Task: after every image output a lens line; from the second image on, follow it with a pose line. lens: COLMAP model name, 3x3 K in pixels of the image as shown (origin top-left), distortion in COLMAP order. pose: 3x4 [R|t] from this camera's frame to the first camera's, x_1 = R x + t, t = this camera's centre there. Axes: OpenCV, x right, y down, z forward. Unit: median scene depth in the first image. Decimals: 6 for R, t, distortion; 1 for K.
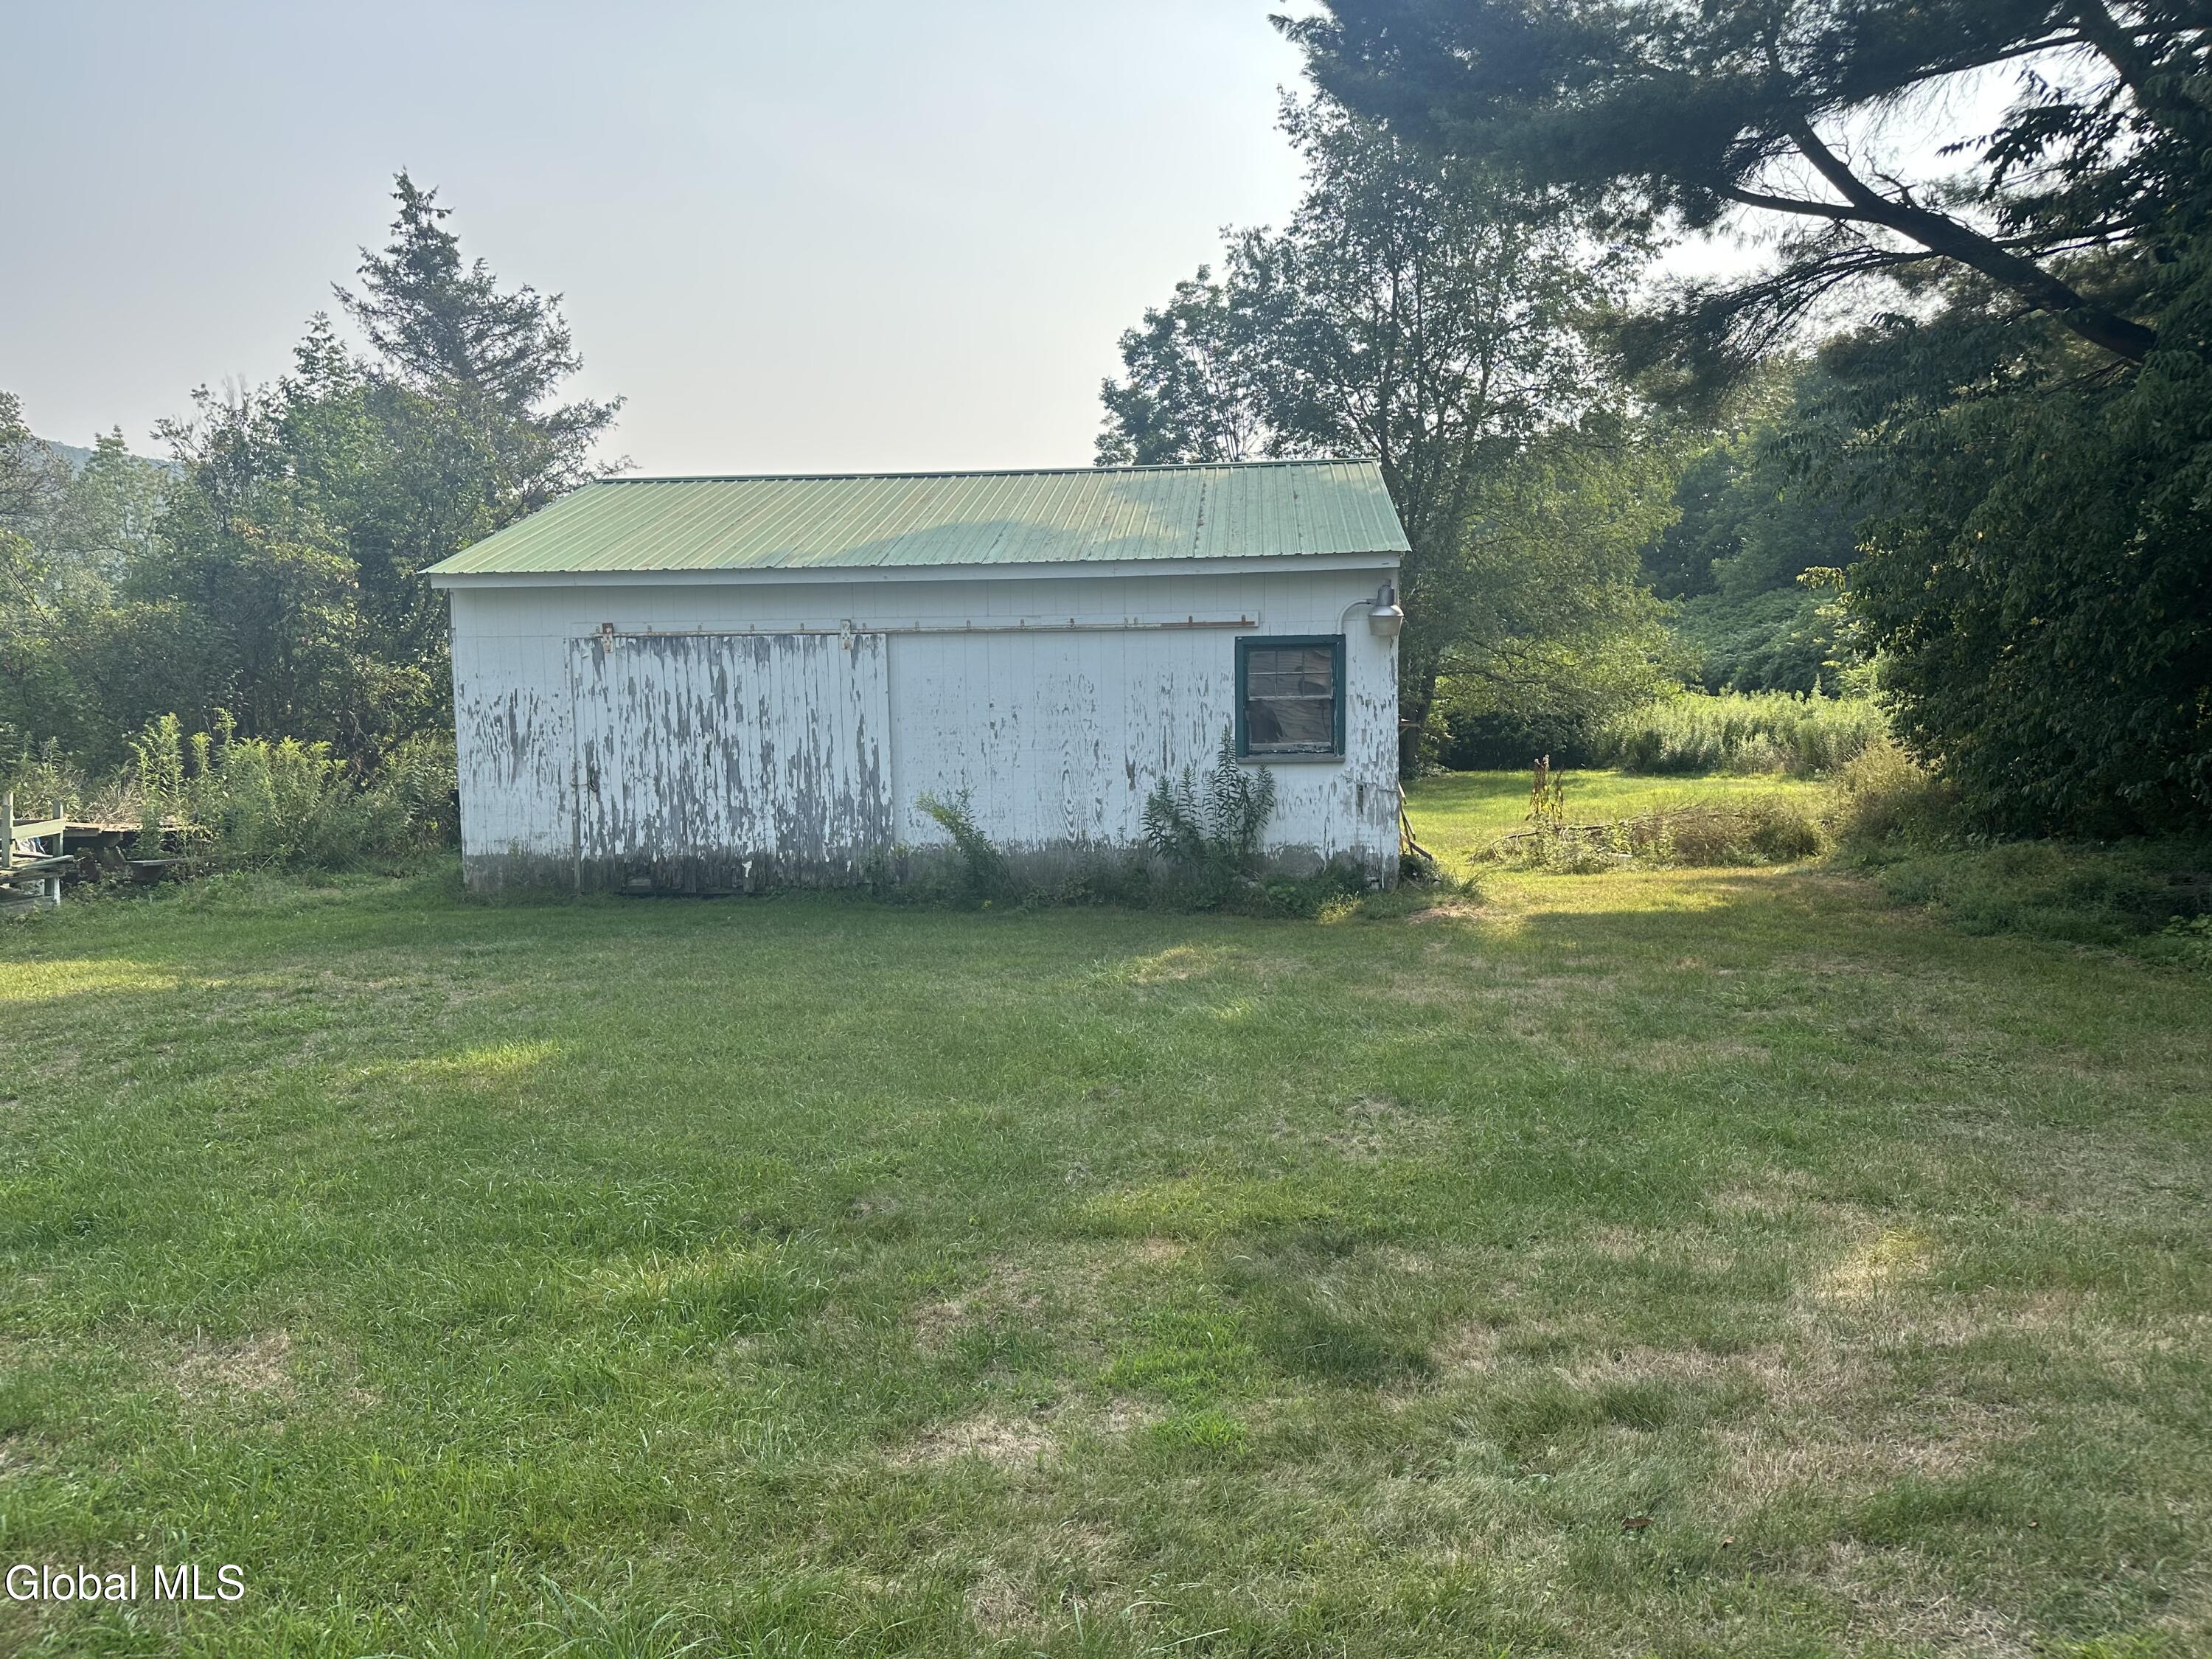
lens RADIAL K [[1553.6, 0, 1105.2], [0, 1553.6, 830.3], [0, 0, 1]] dist [0.032857, -0.010460]
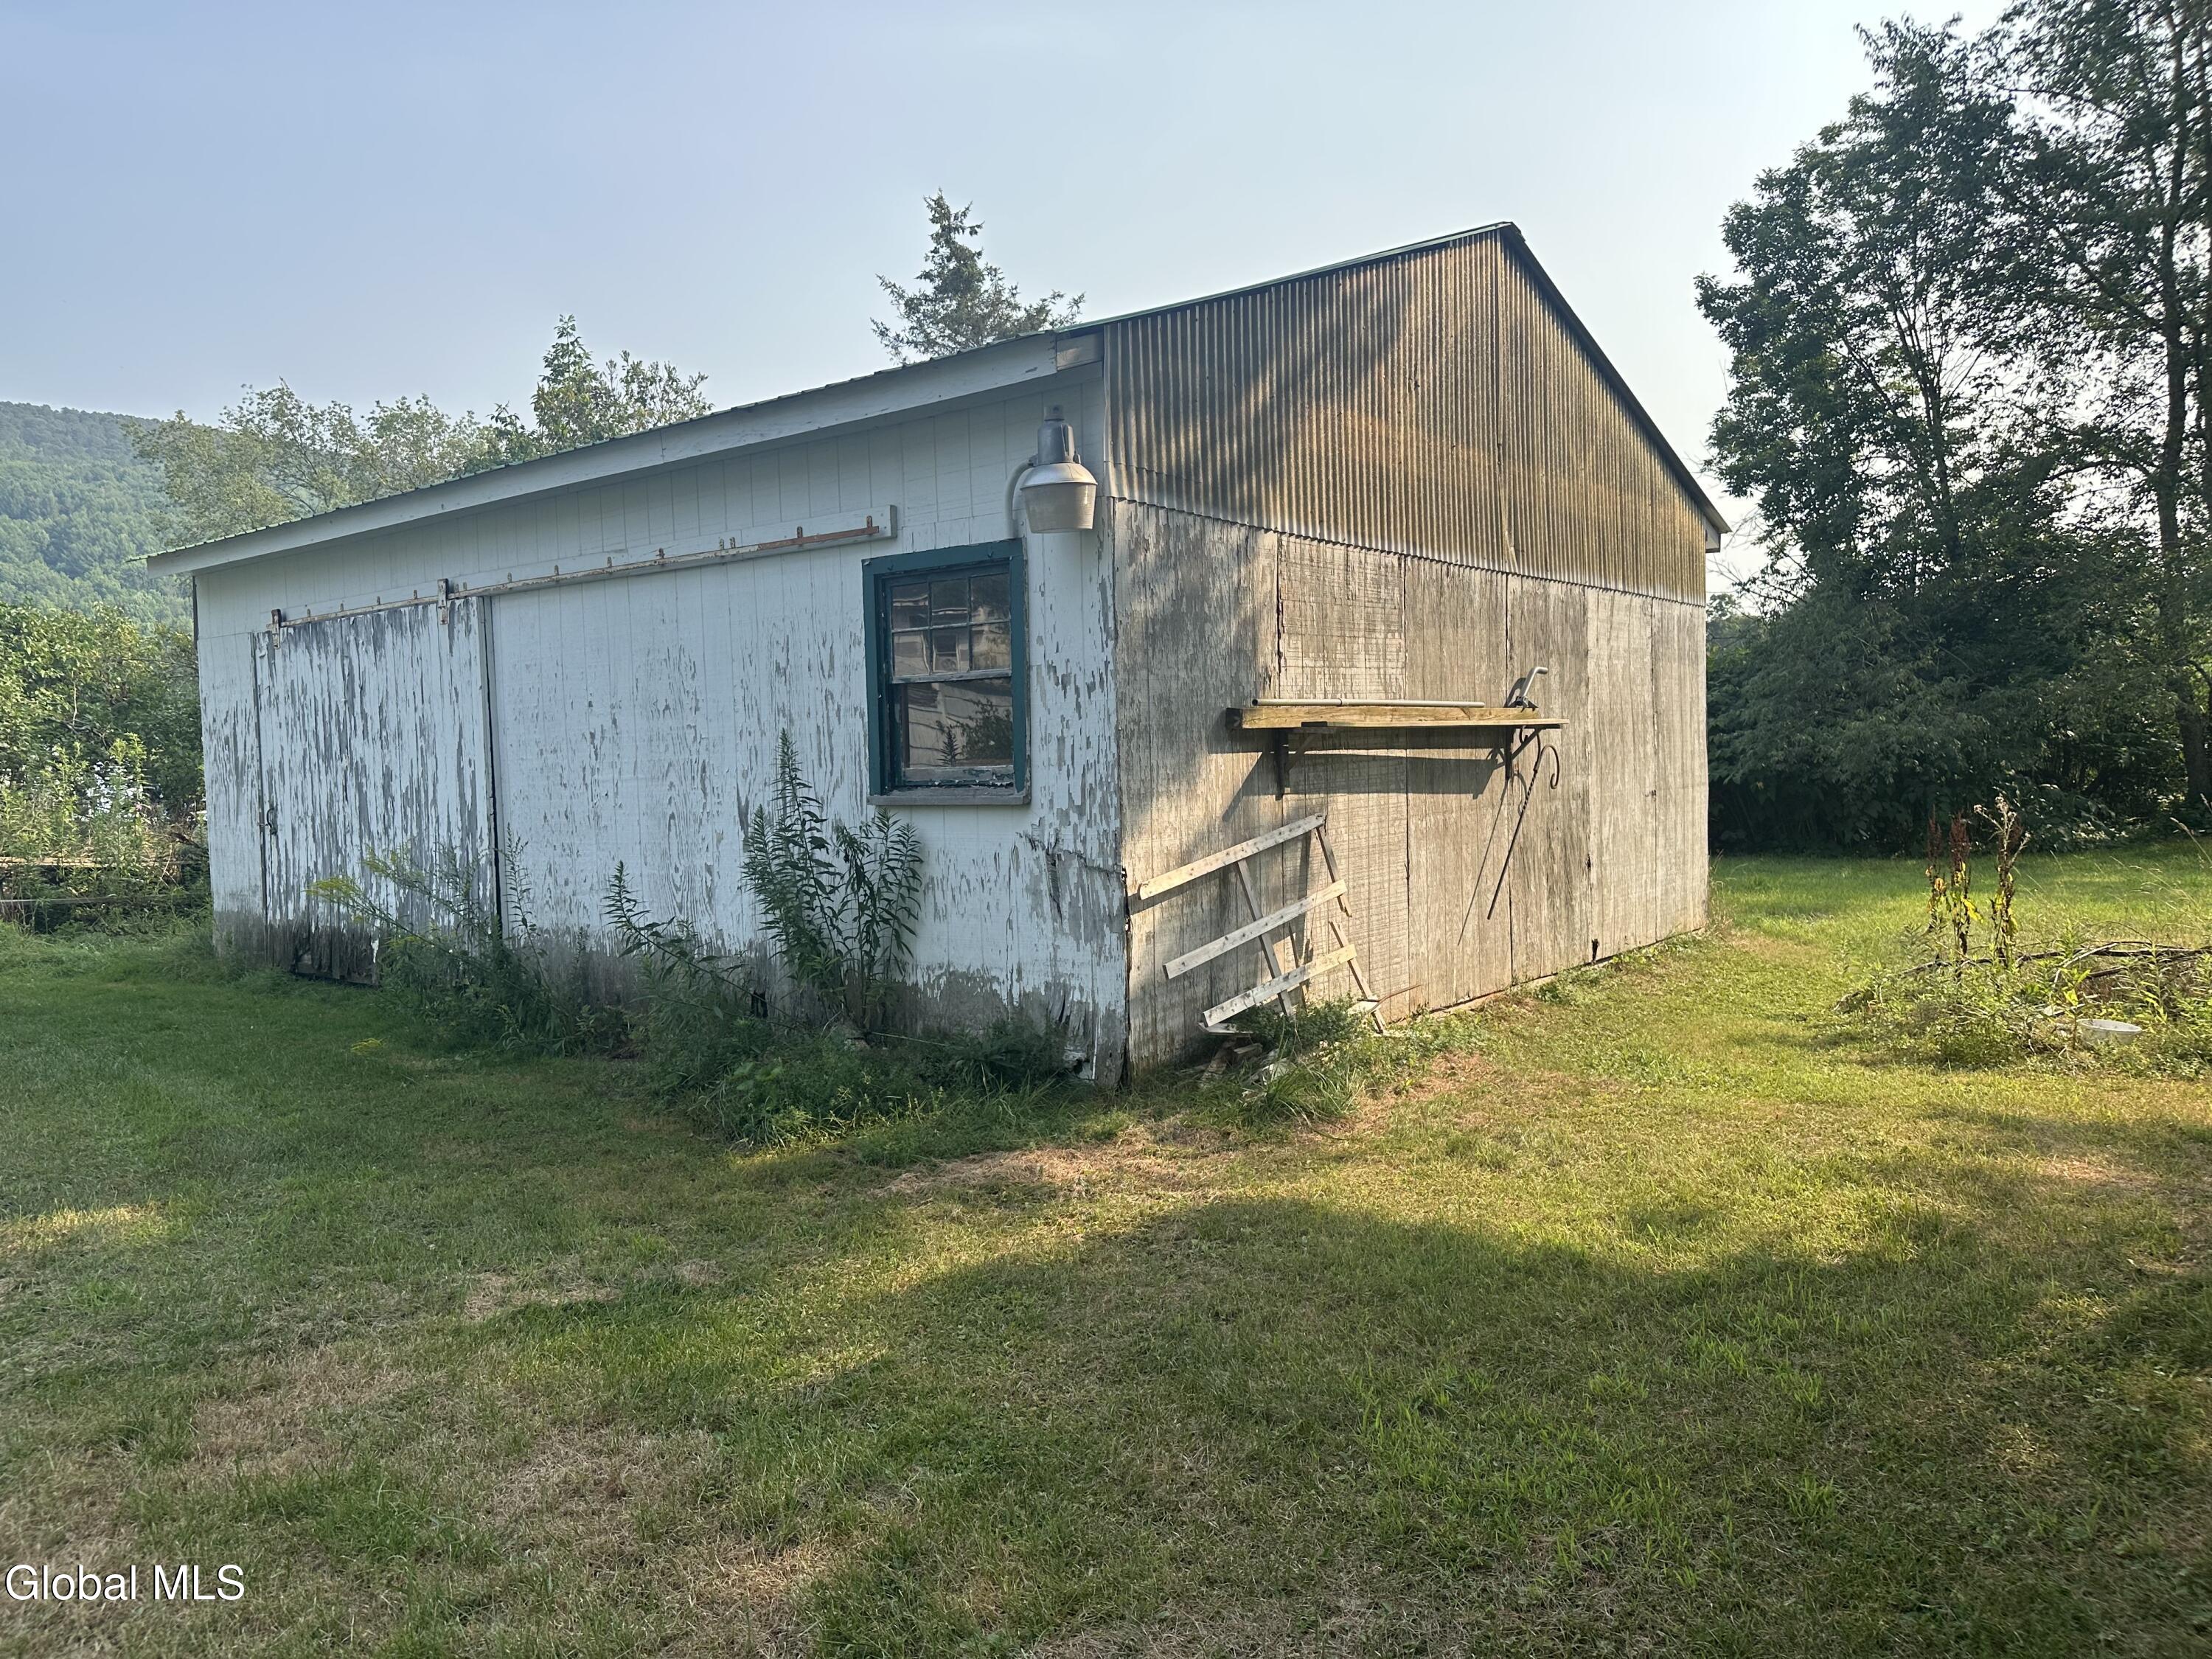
lens RADIAL K [[1553.6, 0, 1106.5], [0, 1553.6, 838.2], [0, 0, 1]] dist [0.032857, -0.010460]
pose [[0.837923, 0.022397, -0.545329, 0.426737], [-0.033930, 0.999363, -0.011092, -0.028951], [0.544733, 0.027797, 0.838149, 0.603375]]
